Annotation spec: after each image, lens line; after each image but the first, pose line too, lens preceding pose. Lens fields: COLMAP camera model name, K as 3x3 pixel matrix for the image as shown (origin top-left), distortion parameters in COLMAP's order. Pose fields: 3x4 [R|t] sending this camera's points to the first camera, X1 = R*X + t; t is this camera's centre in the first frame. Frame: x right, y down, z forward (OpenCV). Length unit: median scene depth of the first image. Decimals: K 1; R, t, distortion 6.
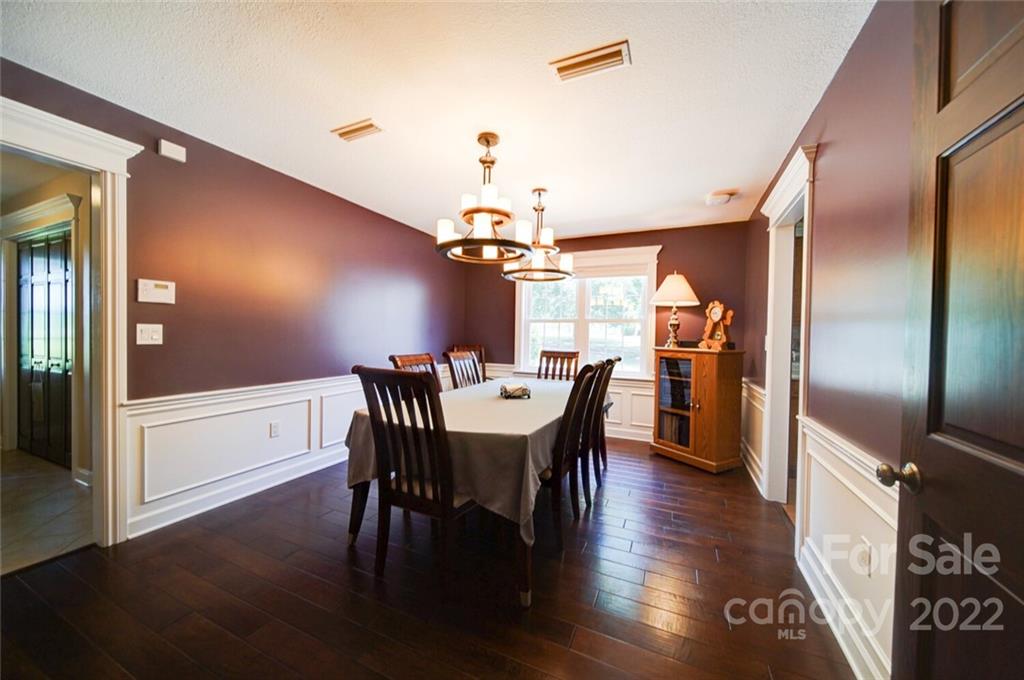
lens RADIAL K [[354.7, 0, 512.4], [0, 354.7, 337.9], [0, 0, 1]] dist [0.001752, -0.003290]
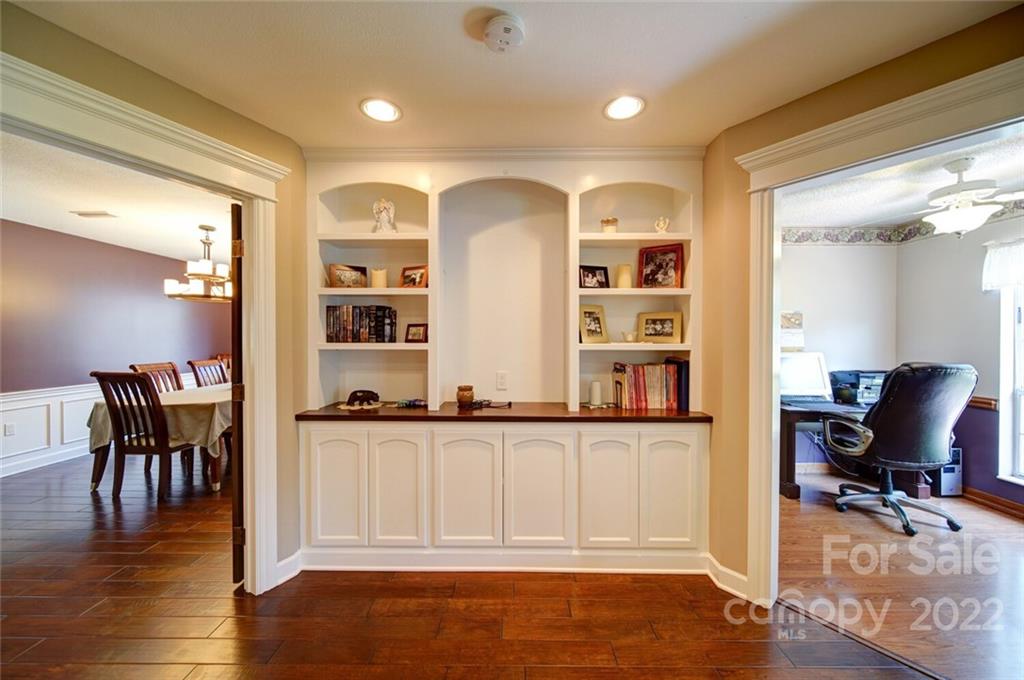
lens RADIAL K [[354.7, 0, 512.4], [0, 354.7, 337.9], [0, 0, 1]] dist [0.001752, -0.003290]
pose [[0.910174, -0.015251, 0.413944, 0.604755], [0.016700, 0.999861, 0.000118, -0.046555], [-0.413888, 0.006806, 0.910302, -1.207303]]
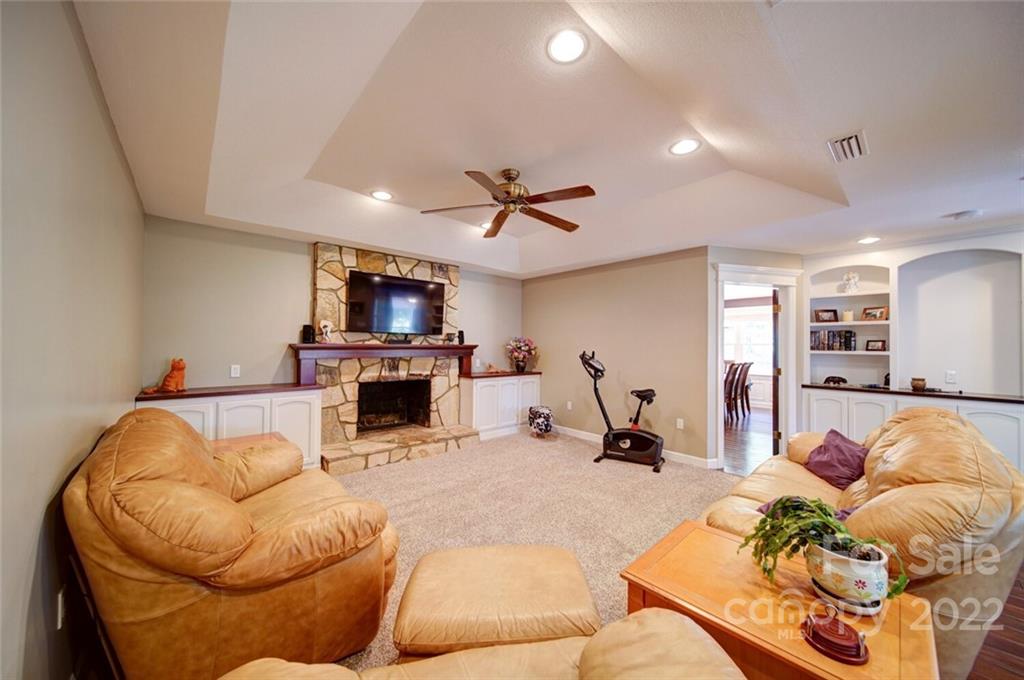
lens RADIAL K [[354.7, 0, 512.4], [0, 354.7, 337.9], [0, 0, 1]] dist [0.001752, -0.003290]
pose [[0.923109, -0.017365, -0.384145, -0.994547], [0.004246, 0.999379, -0.034974, -0.051013], [0.384514, 0.030654, 0.922610, -3.712051]]
